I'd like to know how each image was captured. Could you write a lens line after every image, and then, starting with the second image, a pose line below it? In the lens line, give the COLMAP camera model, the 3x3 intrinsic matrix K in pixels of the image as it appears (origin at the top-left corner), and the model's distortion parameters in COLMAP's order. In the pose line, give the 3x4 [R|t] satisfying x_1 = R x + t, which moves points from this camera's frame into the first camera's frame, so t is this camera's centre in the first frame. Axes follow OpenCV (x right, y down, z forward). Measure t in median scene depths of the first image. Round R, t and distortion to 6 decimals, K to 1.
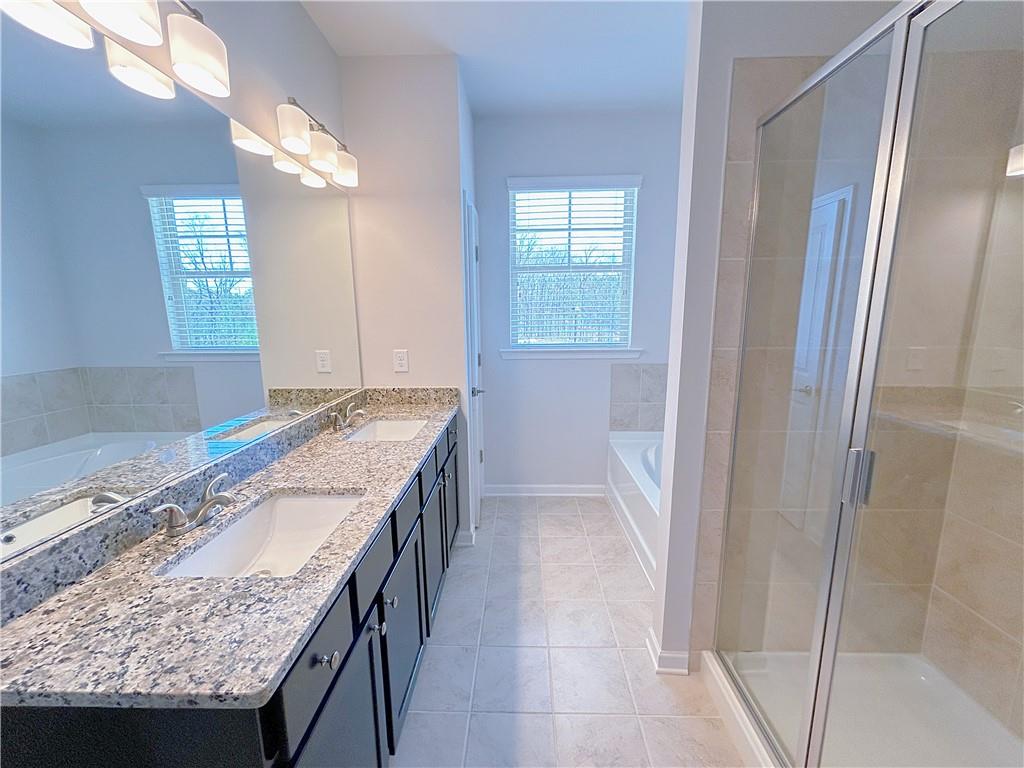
lens RADIAL K [[413.5, 0, 511.2], [0, 413.5, 382.9], [0, 0, 1]] dist [-0.000722, 0.000643]
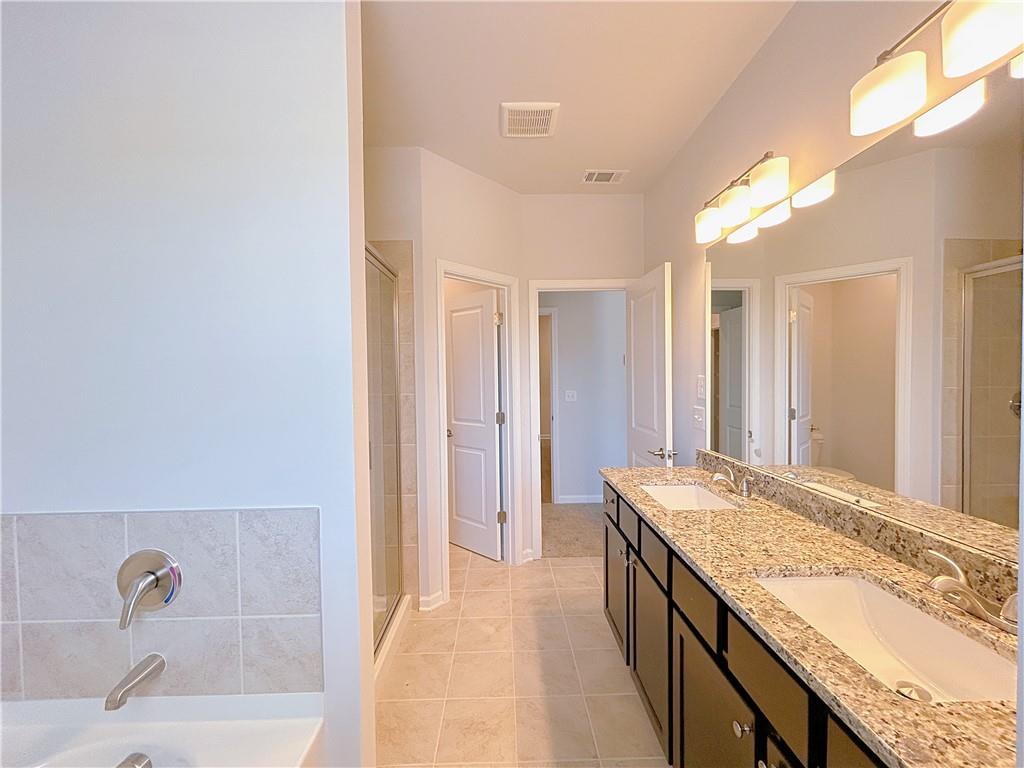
lens RADIAL K [[413.5, 0, 511.2], [0, 413.5, 382.9], [0, 0, 1]] dist [-0.000722, 0.000643]
pose [[-0.998618, 0.022607, -0.047435, 0.130997], [0.013156, 0.981537, 0.190819, -0.273455], [0.050873, 0.189931, -0.980478, 1.658004]]
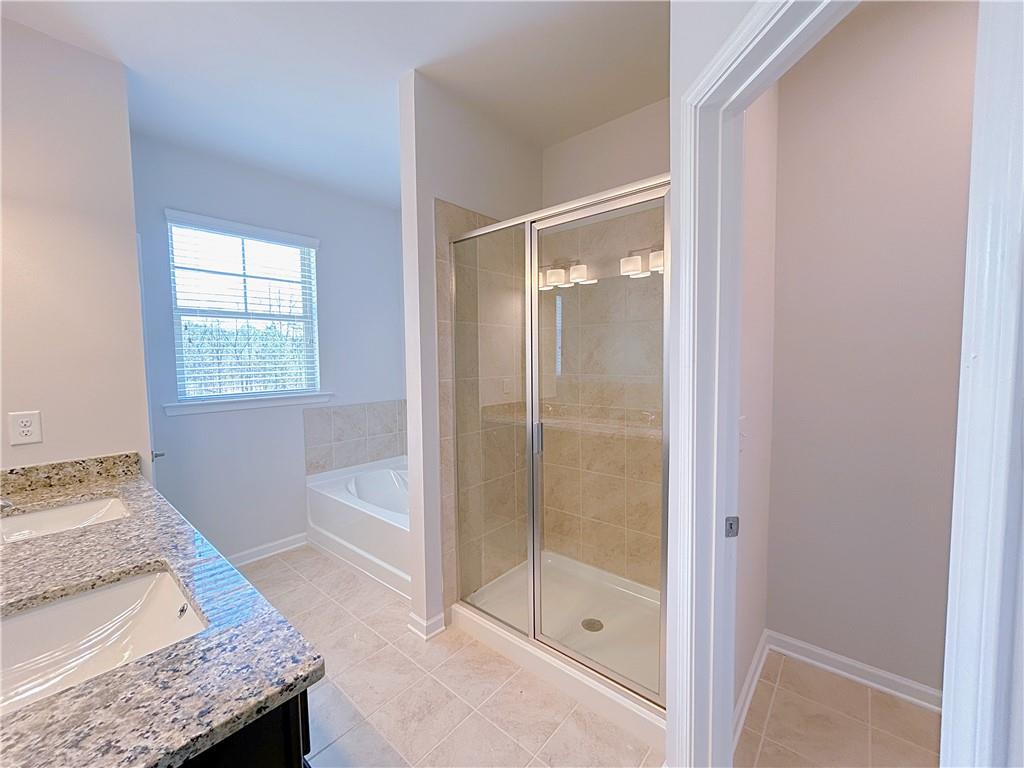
lens RADIAL K [[413.5, 0, 511.2], [0, 413.5, 382.9], [0, 0, 1]] dist [-0.000722, 0.000643]
pose [[0.631020, -0.045177, 0.774450, -0.422478], [0.140459, 0.988457, -0.056785, 0.038548], [-0.762945, 0.144611, 0.630082, -0.095615]]
